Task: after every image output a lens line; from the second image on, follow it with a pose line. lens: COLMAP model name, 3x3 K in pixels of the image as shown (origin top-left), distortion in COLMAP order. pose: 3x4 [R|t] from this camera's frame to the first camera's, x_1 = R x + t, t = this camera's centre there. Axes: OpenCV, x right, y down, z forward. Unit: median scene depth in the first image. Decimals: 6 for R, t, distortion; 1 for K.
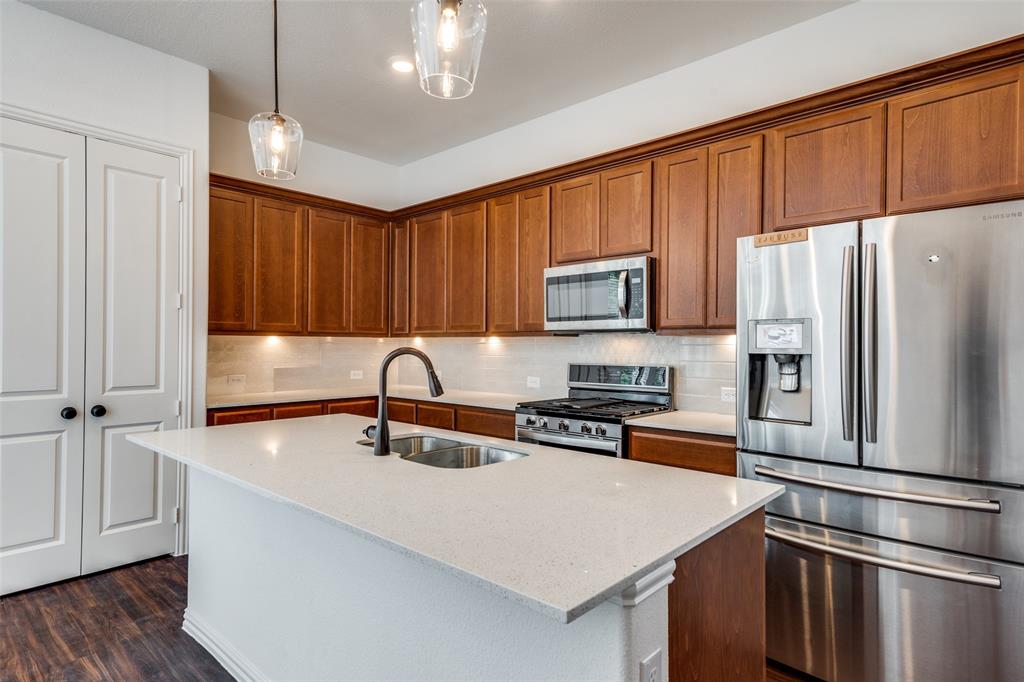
lens RADIAL K [[563.5, 0, 523.9], [0, 563.5, 343.5], [0, 0, 1]] dist [0.039396, 0.000450]
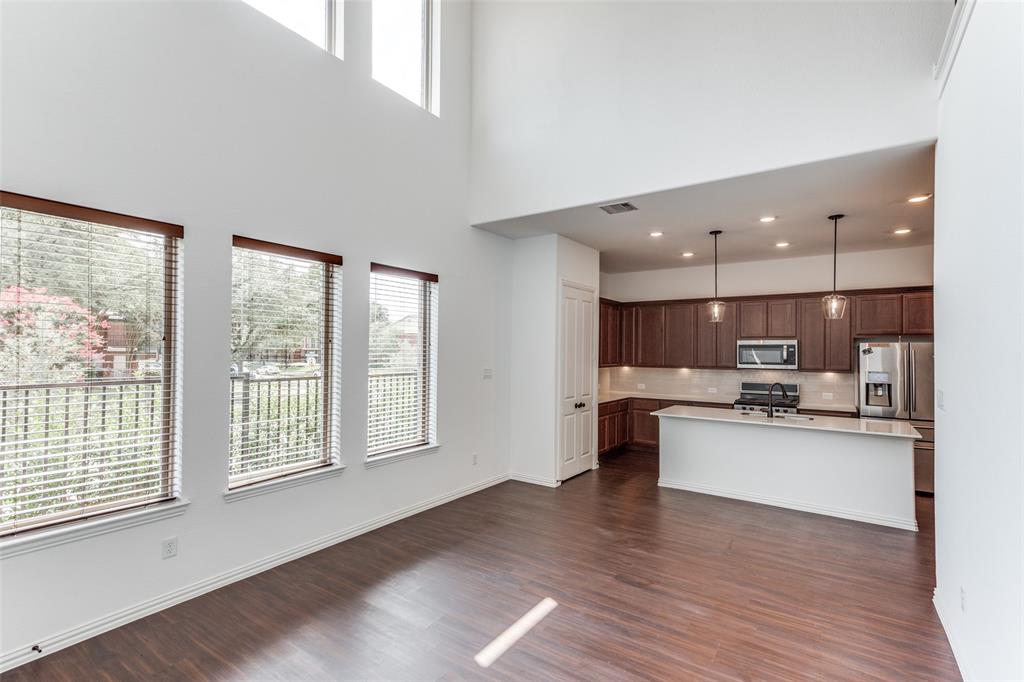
lens RADIAL K [[484.3, 0, 490.4], [0, 484.3, 346.4], [0, 0, 1]] dist [0.002245, 0.000461]
pose [[0.991917, 0.003169, 0.126847, -1.244803], [-0.002798, 0.999991, -0.003100, -0.105735], [-0.126856, 0.002720, 0.991917, -0.831936]]
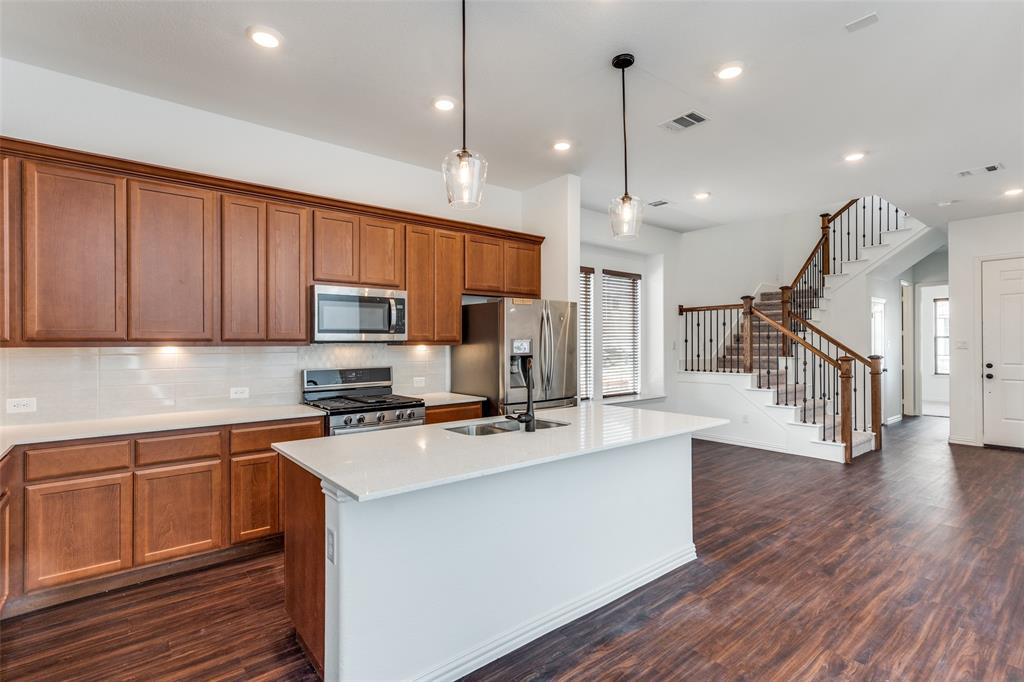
lens RADIAL K [[487.0, 0, 512.0], [0, 487.0, 341.0], [0, 0, 1]] dist [0.002077, 0.000511]
pose [[0.127793, 0.000242, 0.991801, -0.897183], [0.002307, 0.999997, -0.000541, -0.022250], [-0.991798, 0.002357, 0.127792, 0.522344]]
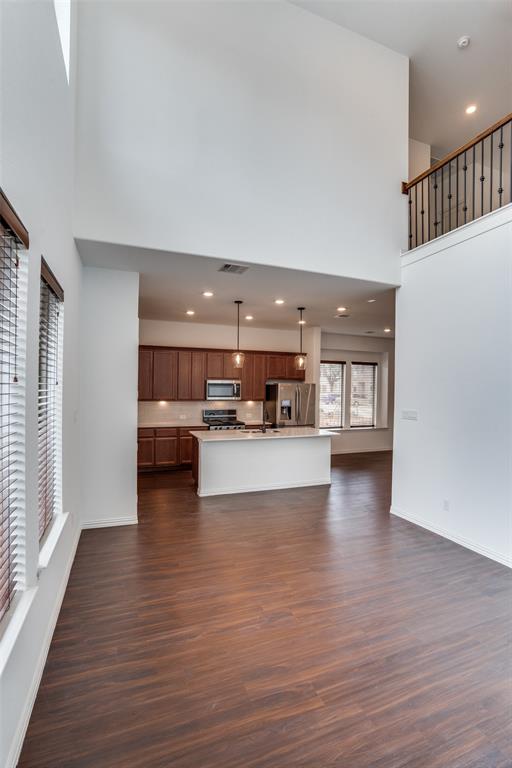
lens RADIAL K [[368.2, 0, 266.3], [0, 368.2, 388.8], [0, 0, 1]] dist [-0.019265, 0.000075]
pose [[0.420402, -0.002419, 0.907335, -1.760503], [-0.013253, 0.999873, 0.008806, -0.111692], [-0.907241, -0.015727, 0.420317, -0.167554]]
